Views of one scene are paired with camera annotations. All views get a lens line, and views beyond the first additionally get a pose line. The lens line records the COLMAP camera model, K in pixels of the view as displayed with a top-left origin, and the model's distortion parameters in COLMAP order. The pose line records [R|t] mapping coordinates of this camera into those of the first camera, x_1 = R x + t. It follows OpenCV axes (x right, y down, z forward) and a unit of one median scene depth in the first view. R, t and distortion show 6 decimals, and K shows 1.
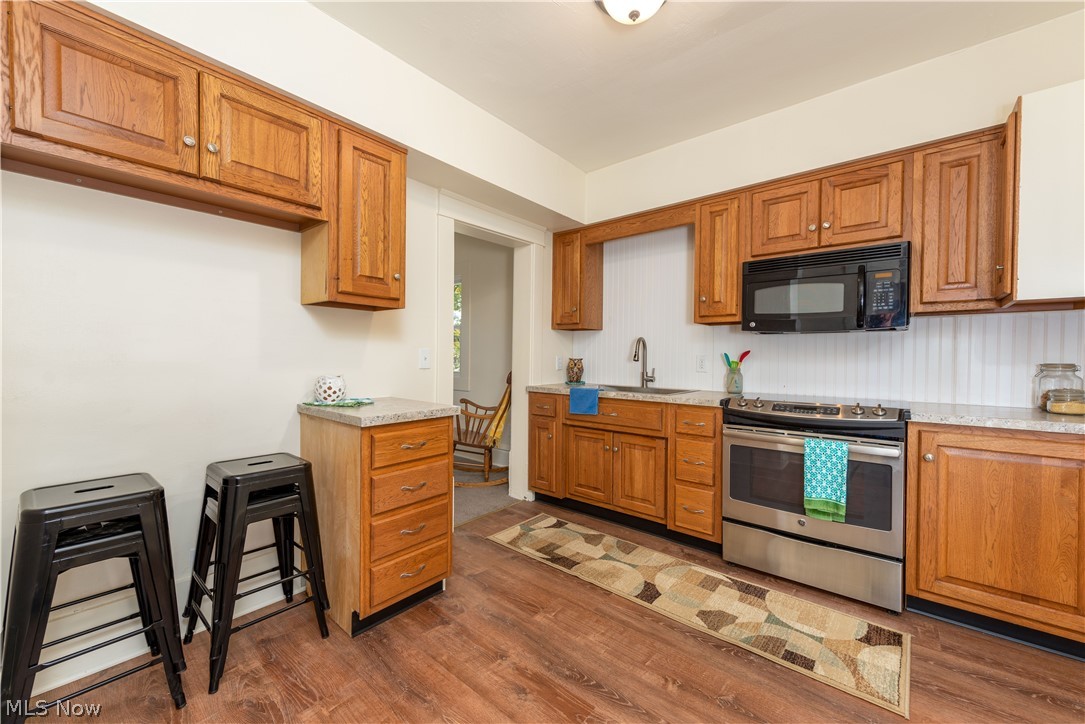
lens RADIAL K [[423.2, 0, 537.8], [0, 423.2, 361.1], [0, 0, 1]] dist [0.002318, -0.000196]
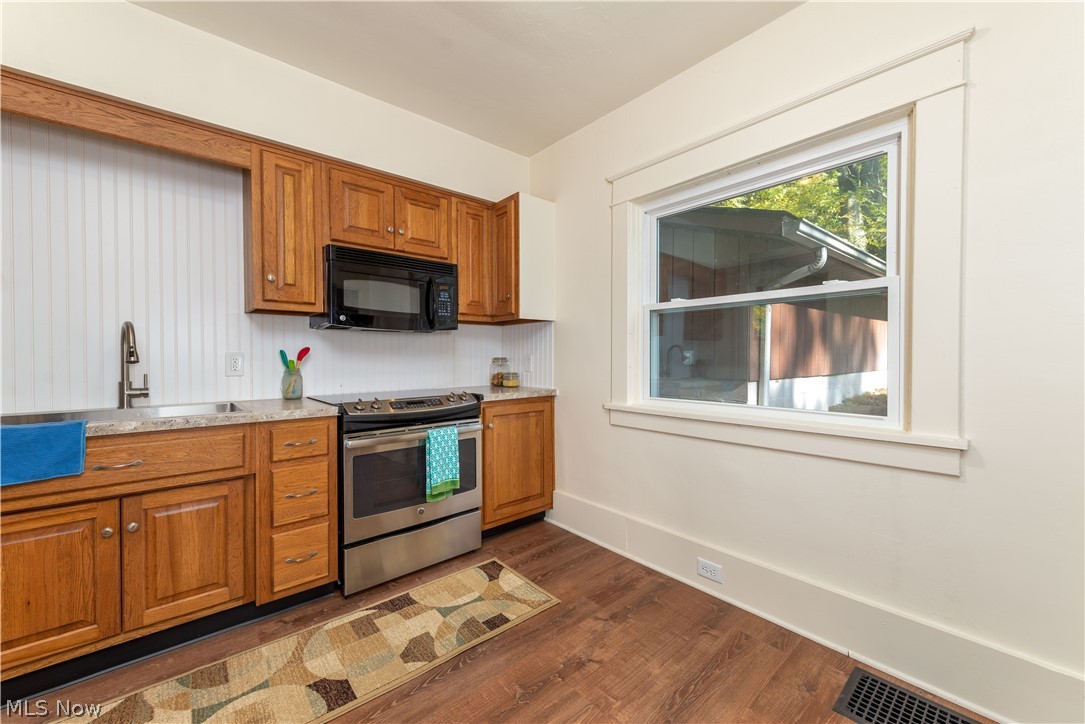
lens RADIAL K [[423.2, 0, 537.8], [0, 423.2, 361.1], [0, 0, 1]] dist [0.002318, -0.000196]
pose [[0.156631, -0.019134, 0.987472, -0.373679], [0.016455, 0.999724, 0.016761, -0.004930], [-0.987520, 0.013624, 0.156903, 0.562337]]
